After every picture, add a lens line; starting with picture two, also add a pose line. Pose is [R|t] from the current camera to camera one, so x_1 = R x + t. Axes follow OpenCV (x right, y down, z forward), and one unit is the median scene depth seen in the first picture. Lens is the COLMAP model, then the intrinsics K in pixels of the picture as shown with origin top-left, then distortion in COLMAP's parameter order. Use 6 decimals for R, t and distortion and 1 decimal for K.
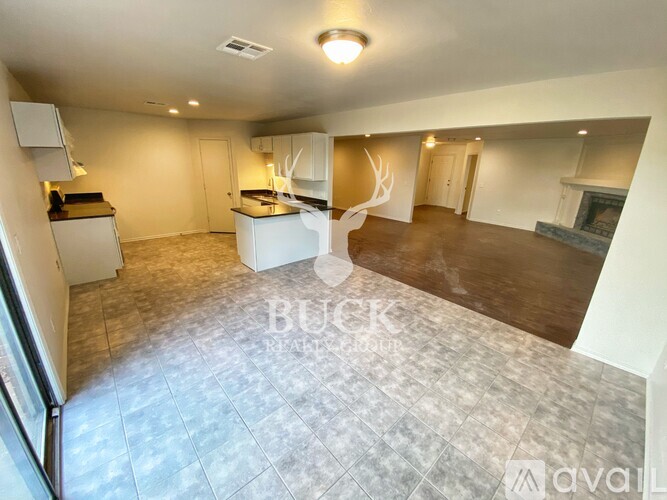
lens RADIAL K [[271.0, 0, 331.1], [0, 271.0, 250.3], [0, 0, 1]] dist [0.029609, -0.023575]
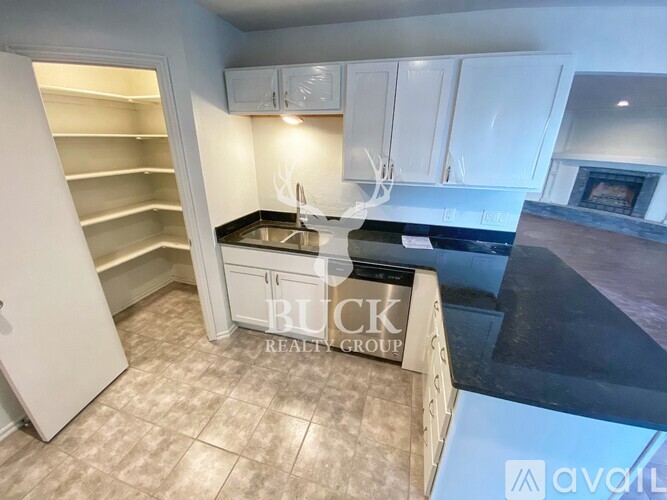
lens RADIAL K [[271.0, 0, 331.1], [0, 271.0, 250.3], [0, 0, 1]] dist [0.029609, -0.023575]
pose [[0.846996, -0.212426, 0.487313, -0.432863], [0.172762, 0.976926, 0.125578, -0.237943], [-0.502744, -0.022175, 0.864151, 0.709404]]
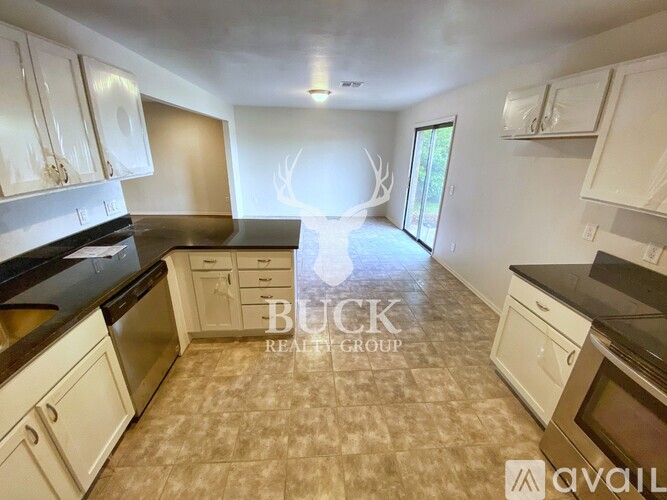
lens RADIAL K [[271.0, 0, 331.1], [0, 271.0, 250.3], [0, 0, 1]] dist [0.029609, -0.023575]
pose [[-0.796806, -0.257681, 0.546535, -0.554737], [0.139067, 0.802018, 0.580886, -0.339488], [-0.588014, 0.538858, -0.603217, 1.026728]]
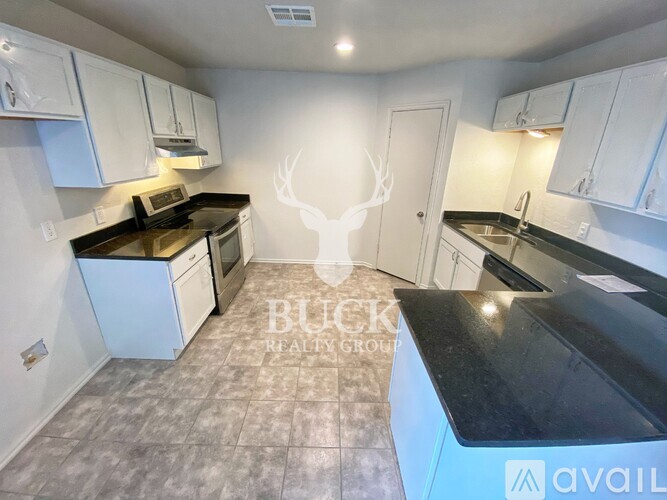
lens RADIAL K [[271.0, 0, 331.1], [0, 271.0, 250.3], [0, 0, 1]] dist [0.029609, -0.023575]
pose [[0.751101, 0.230139, -0.618775, -0.185284], [-0.212010, 0.971712, 0.104056, -0.179253], [0.625219, 0.053031, 0.778646, 0.551765]]
